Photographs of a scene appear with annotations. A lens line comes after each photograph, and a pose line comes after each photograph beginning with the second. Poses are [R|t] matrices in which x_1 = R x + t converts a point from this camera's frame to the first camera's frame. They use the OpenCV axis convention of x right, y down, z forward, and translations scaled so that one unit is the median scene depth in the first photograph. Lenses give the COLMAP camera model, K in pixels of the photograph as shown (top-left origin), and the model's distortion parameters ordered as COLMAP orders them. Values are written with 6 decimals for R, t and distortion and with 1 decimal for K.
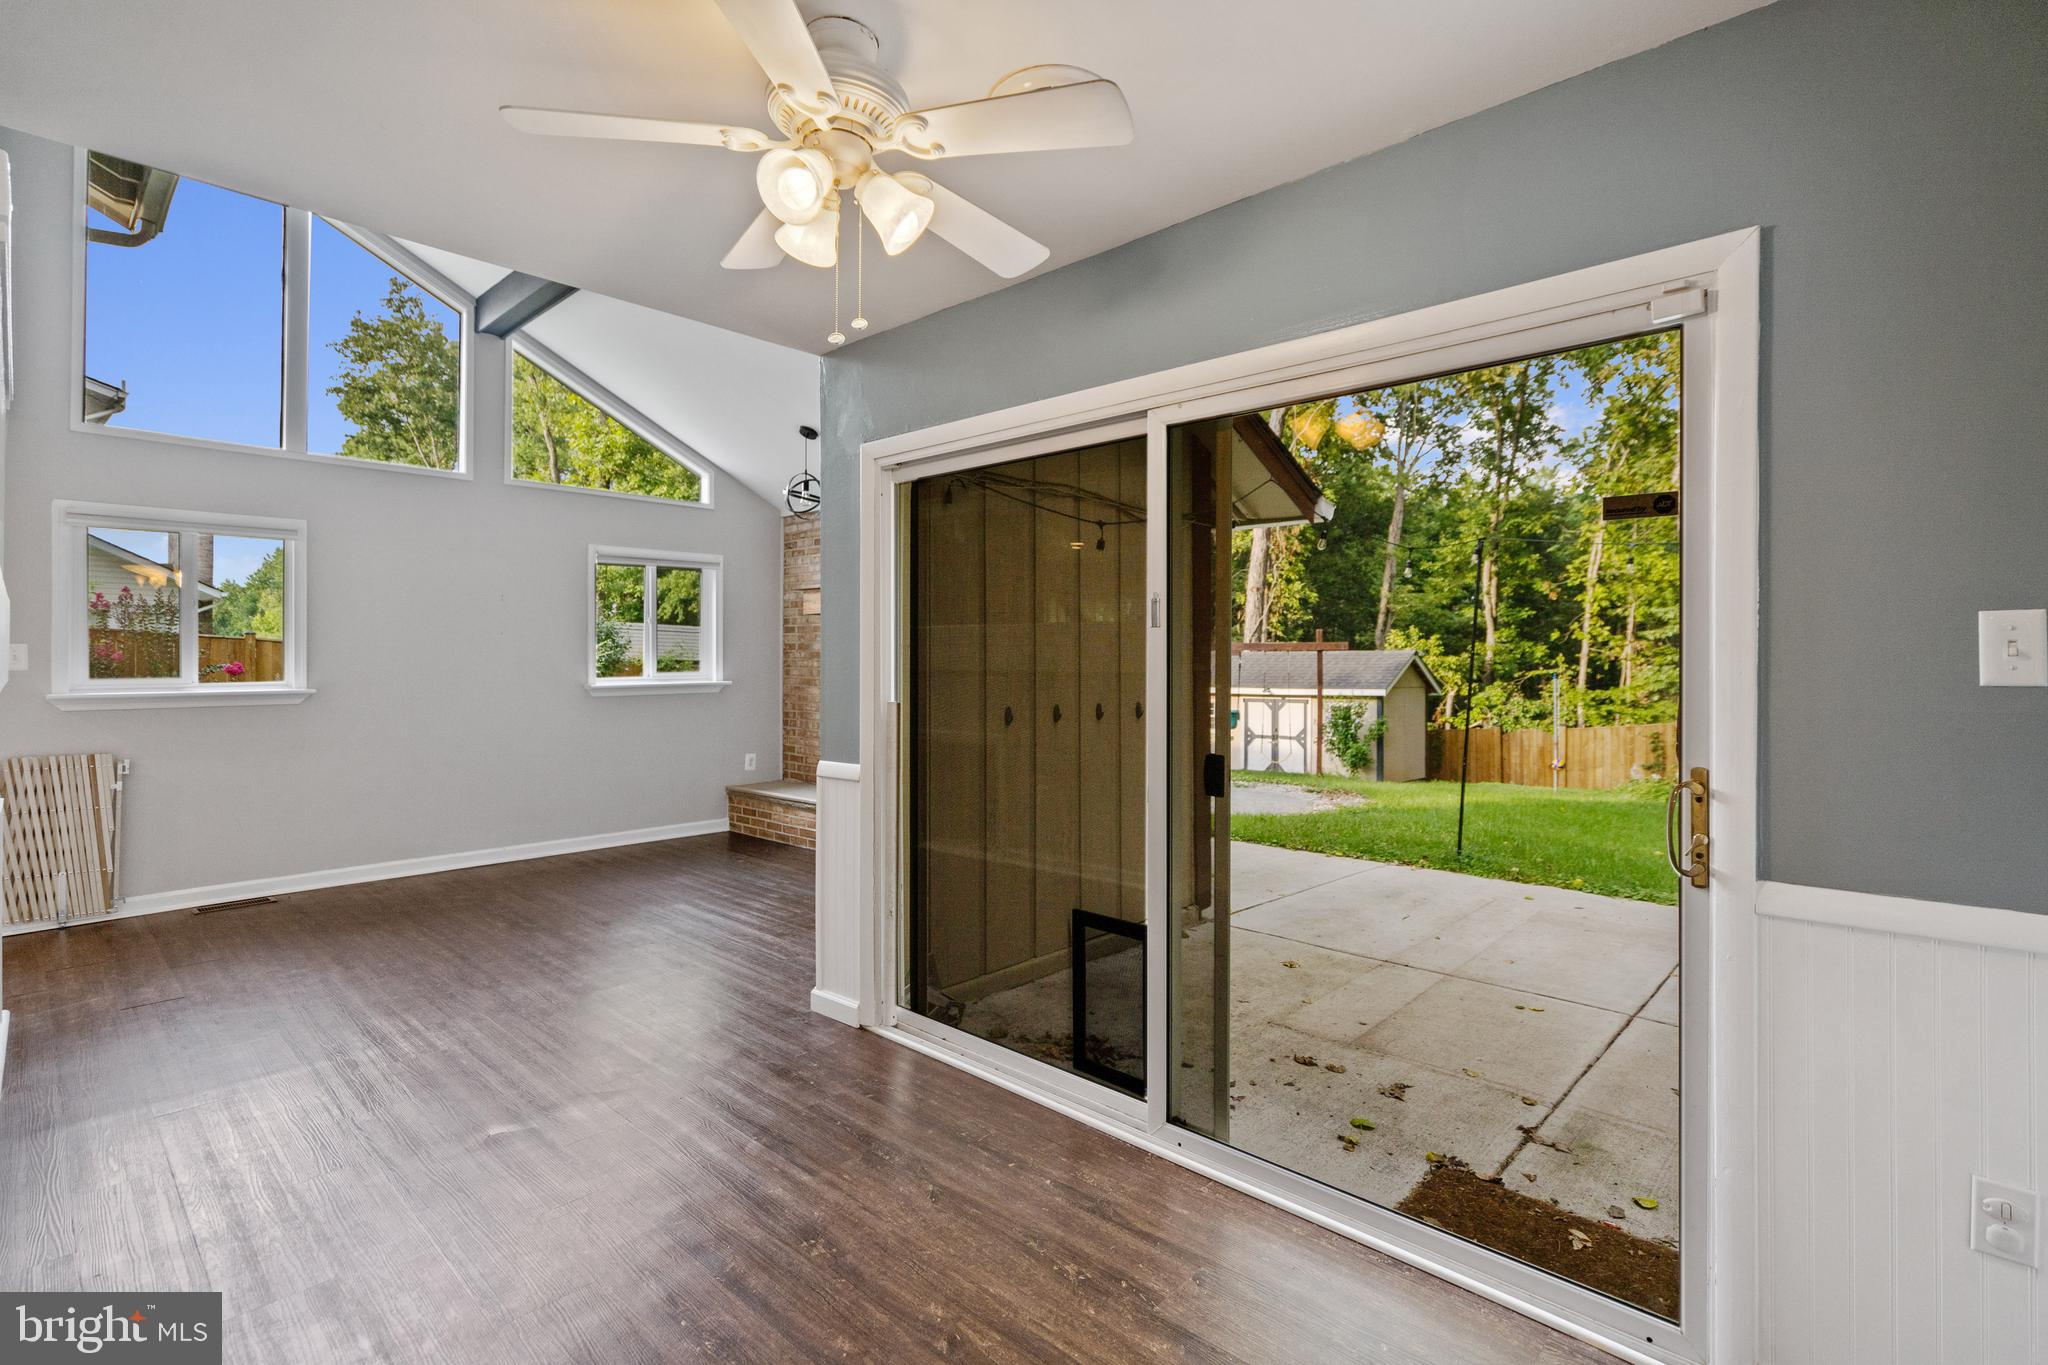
lens RADIAL K [[951.1, 0, 1024.5], [0, 951.1, 662.6], [0, 0, 1]] dist [-0.001468, -0.000199]
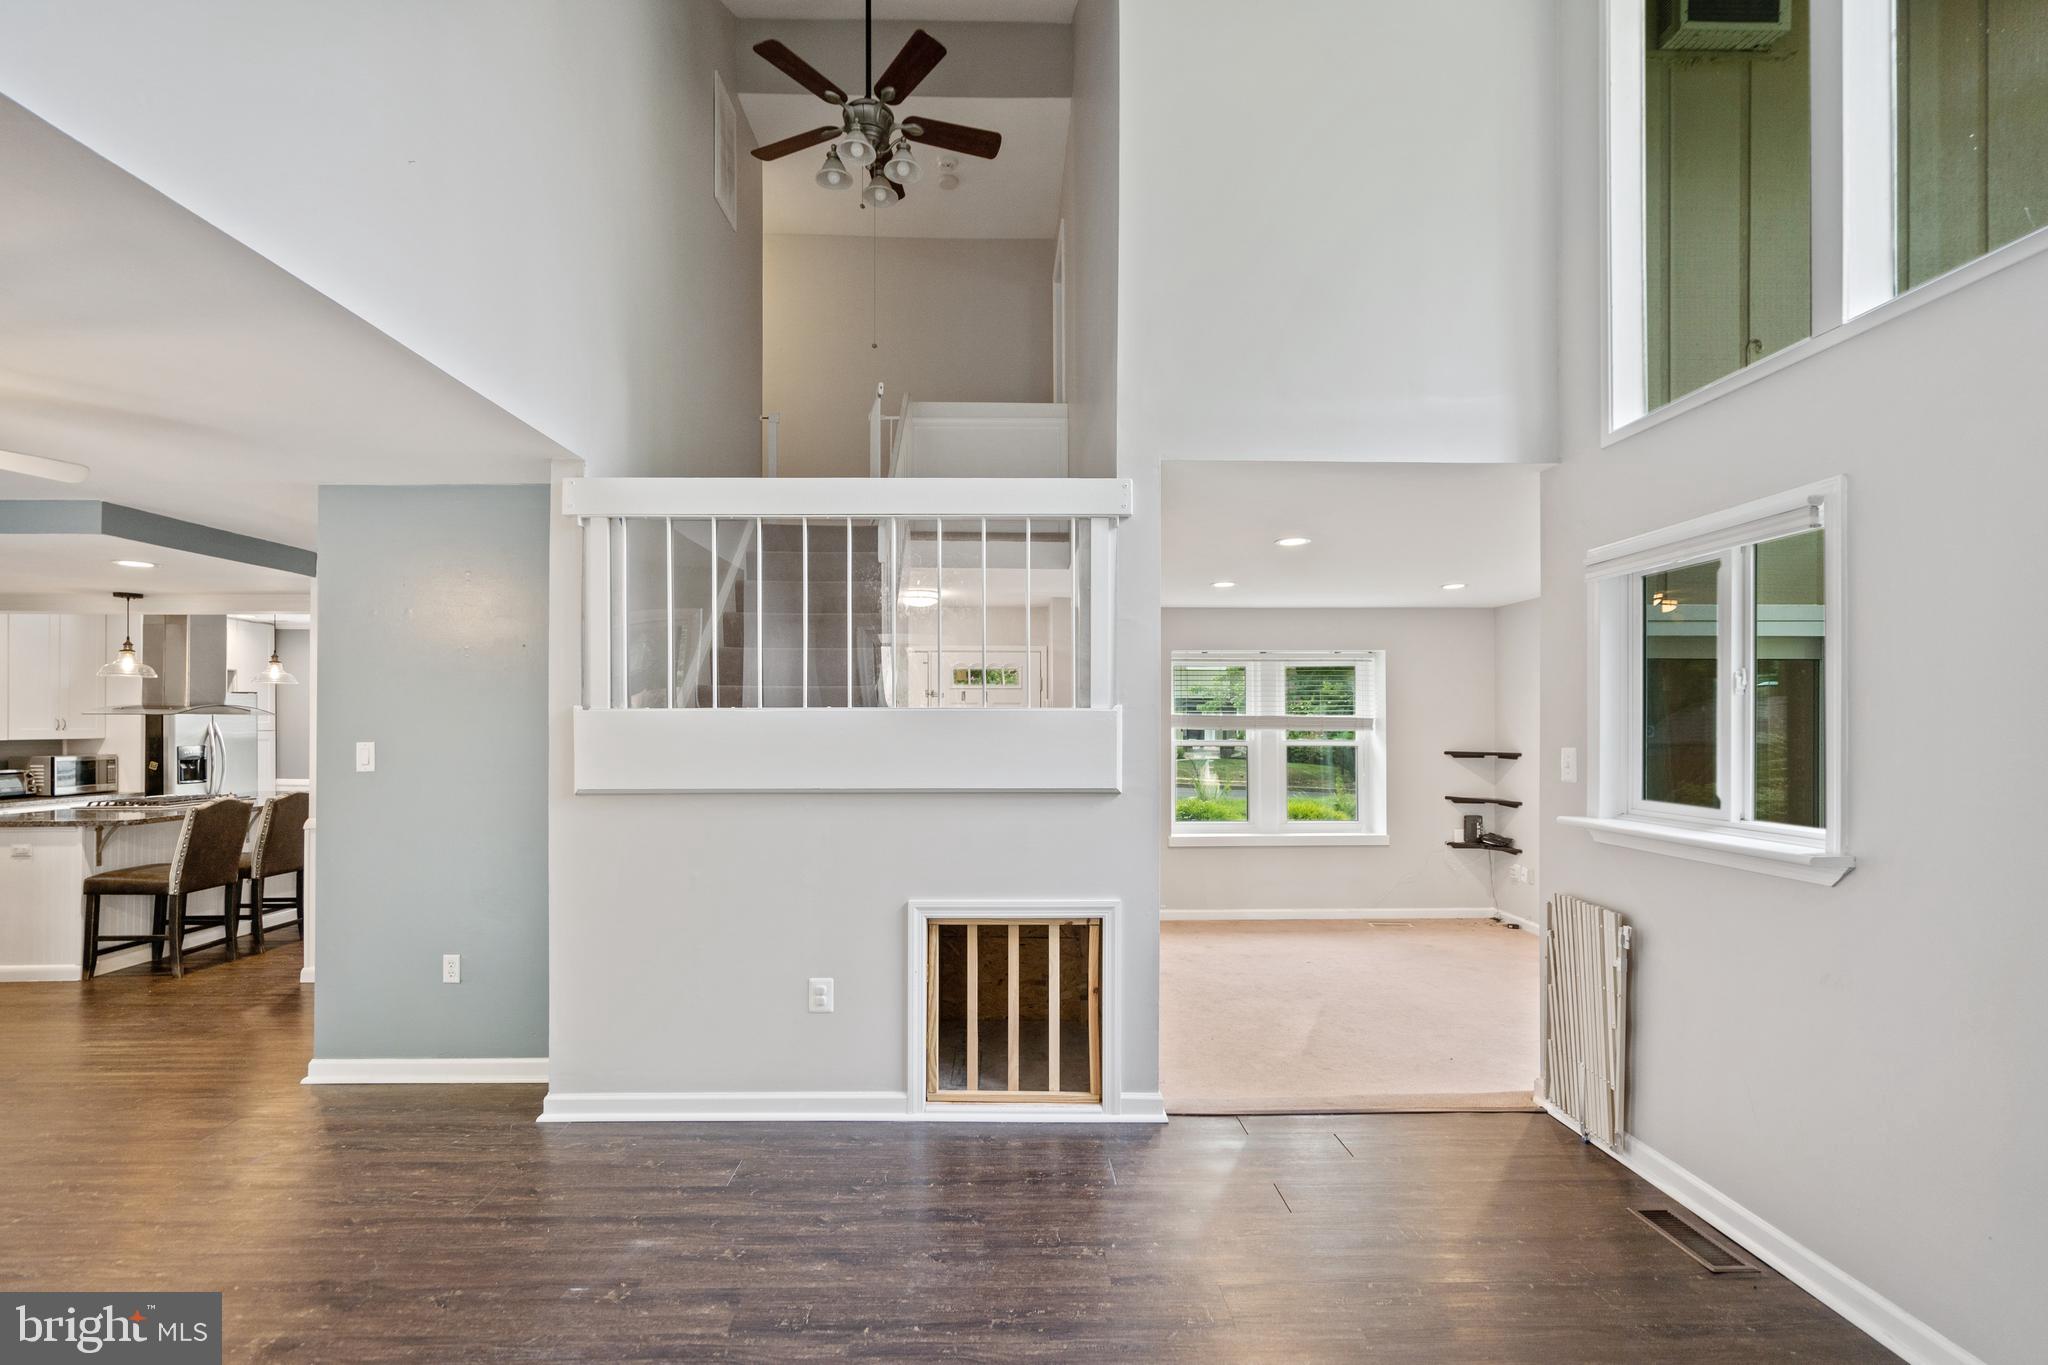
lens RADIAL K [[945.7, 0, 1031.1], [0, 945.7, 711.1], [0, 0, 1]] dist [-0.002769, -0.000828]
pose [[-0.714012, -0.009592, -0.700068, -0.126414], [0.001865, 0.999877, -0.015602, -0.026643], [0.700131, -0.012446, -0.713906, 0.801989]]
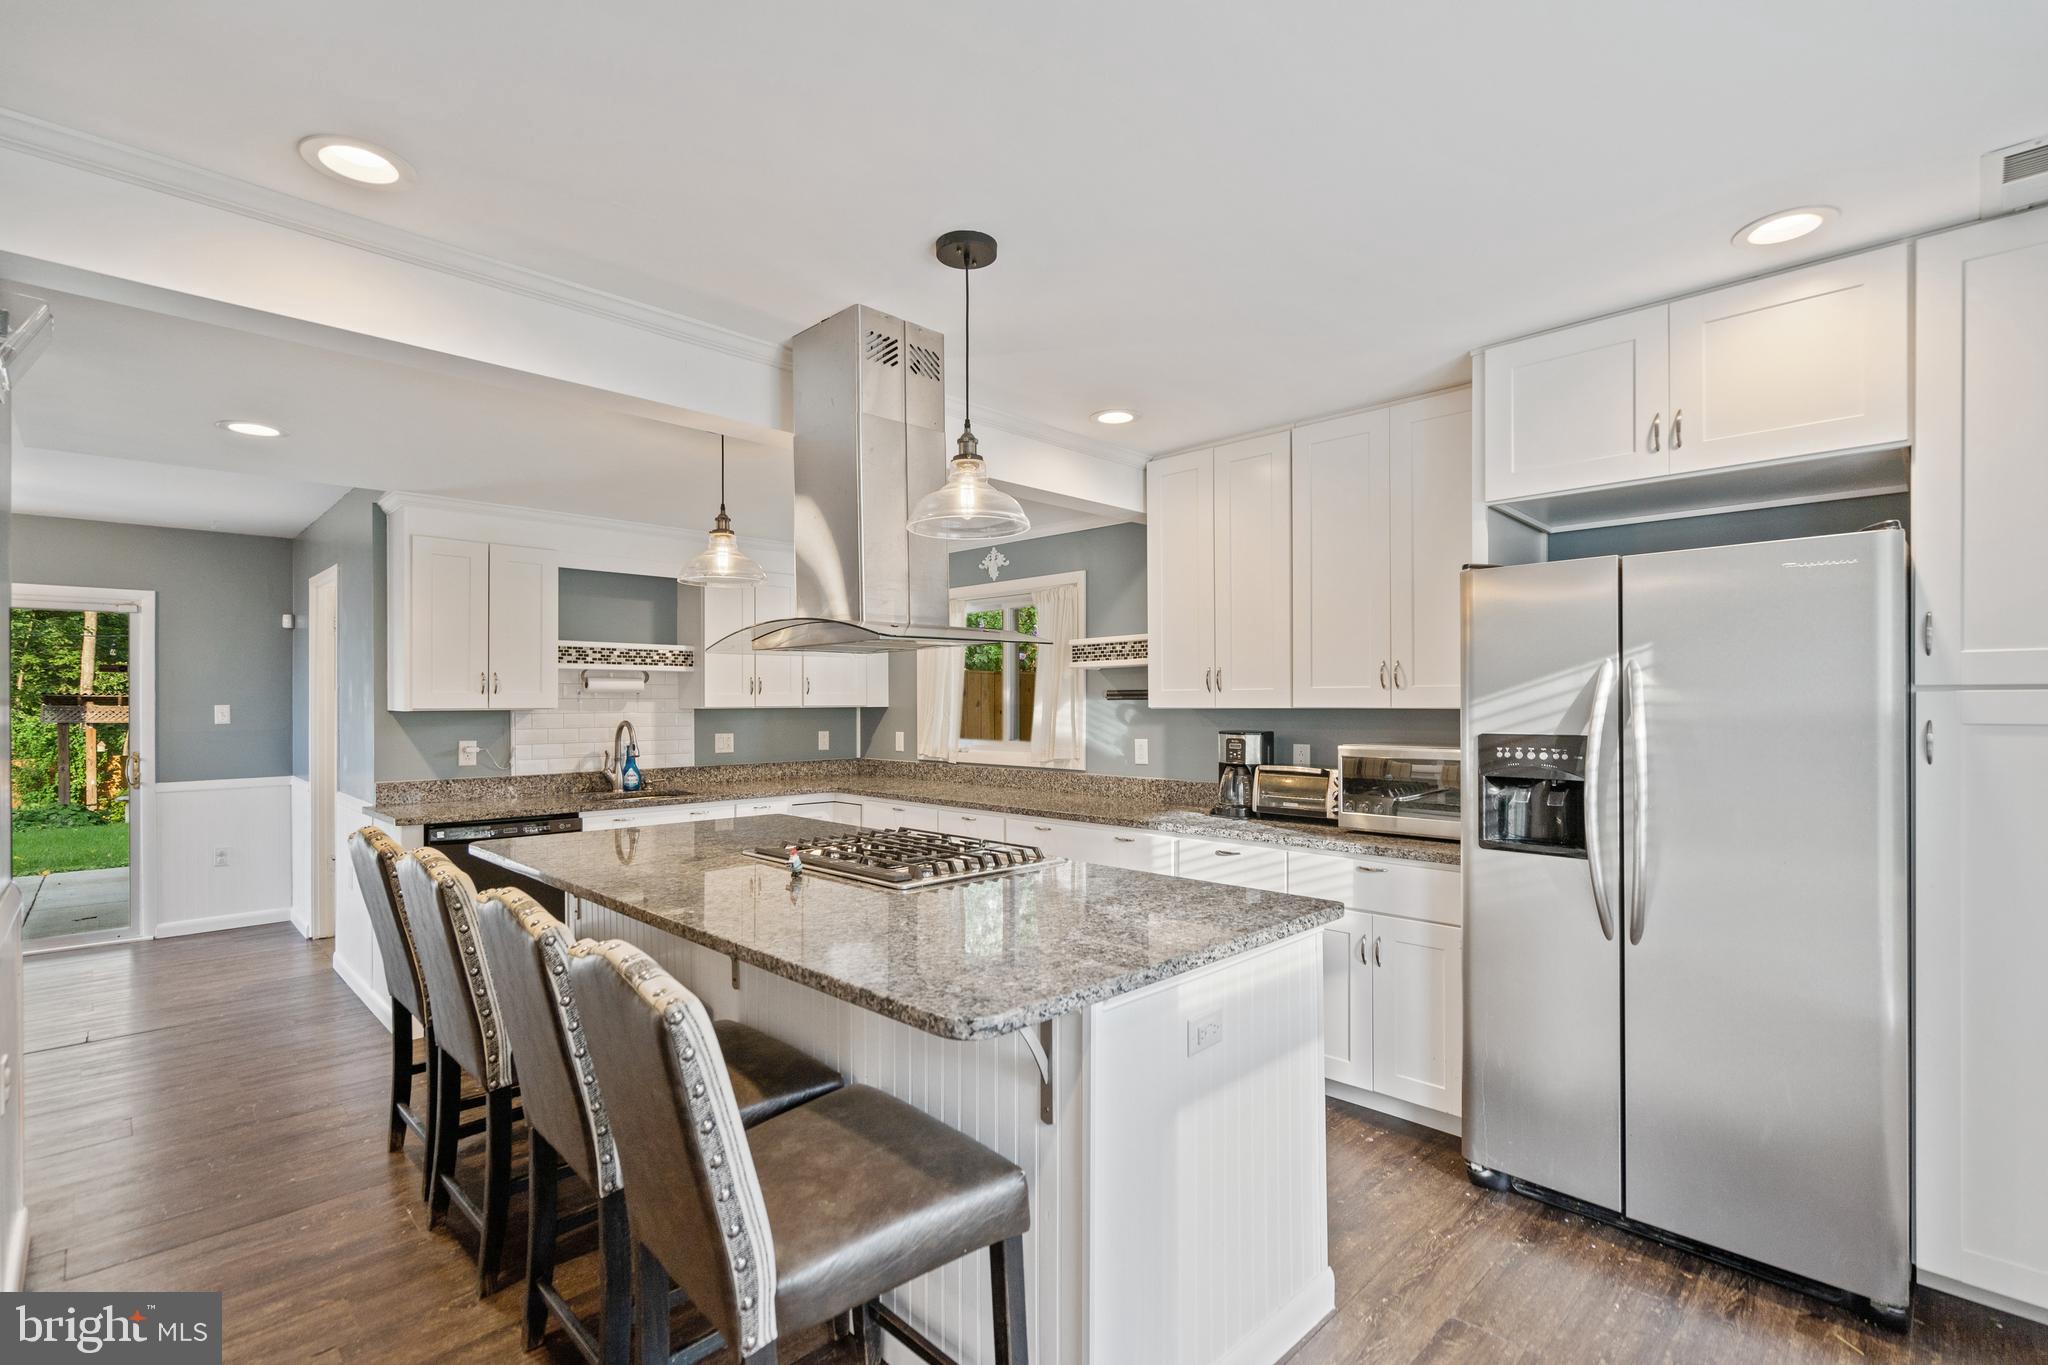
lens RADIAL K [[935.0, 0, 1012.0], [0, 935.0, 698.4], [0, 0, 1]] dist [0.000327, 0.001247]
pose [[0.048762, -0.001636, 0.998809, -0.556113], [0.001029, 0.999998, 0.001587, -0.019565], [-0.998810, 0.000950, 0.048763, -0.507407]]
